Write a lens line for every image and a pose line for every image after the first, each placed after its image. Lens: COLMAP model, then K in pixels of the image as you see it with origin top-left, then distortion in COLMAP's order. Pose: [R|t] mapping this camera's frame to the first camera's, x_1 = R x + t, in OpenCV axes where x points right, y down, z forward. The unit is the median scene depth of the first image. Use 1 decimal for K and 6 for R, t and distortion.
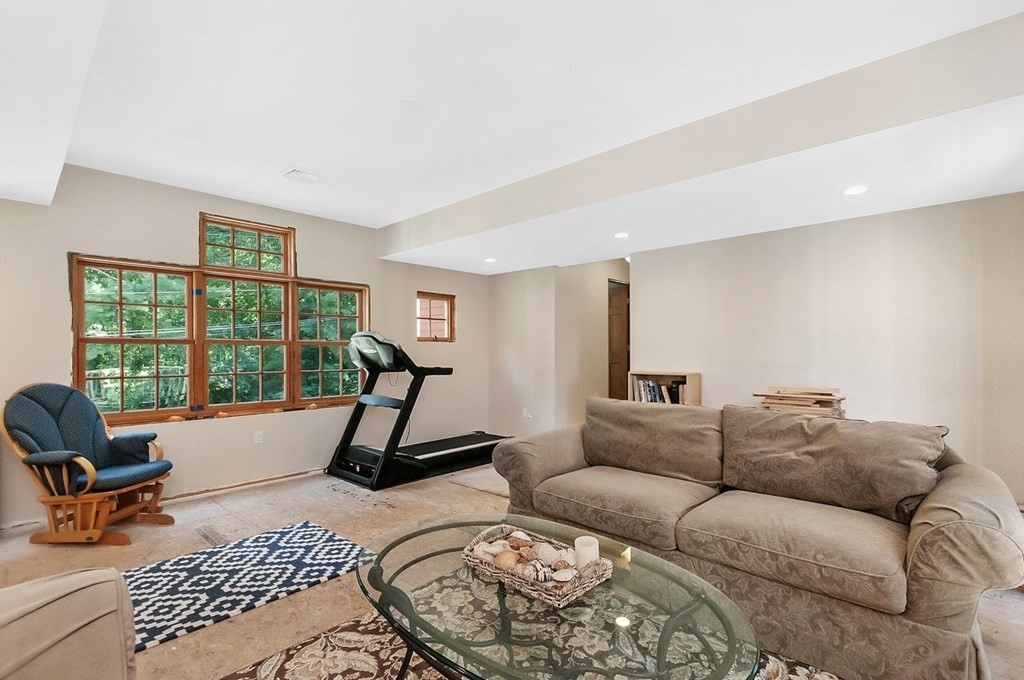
lens RADIAL K [[474.4, 0, 521.7], [0, 474.4, 344.3], [0, 0, 1]] dist [0.003899, -0.000019]
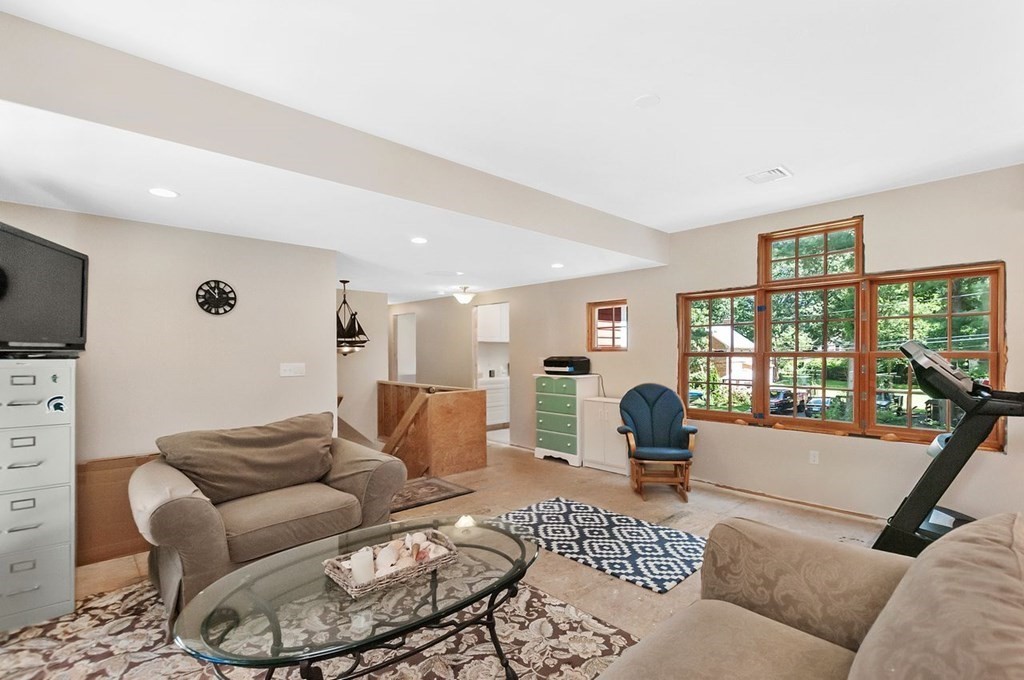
lens RADIAL K [[474.4, 0, 513.9], [0, 474.4, 348.4], [0, 0, 1]] dist [0.003899, -0.000019]
pose [[-0.082328, -0.007664, -0.996576, 0.591427], [0.016935, 0.999815, -0.009088, -0.026119], [0.996461, -0.017626, -0.082183, 0.703343]]
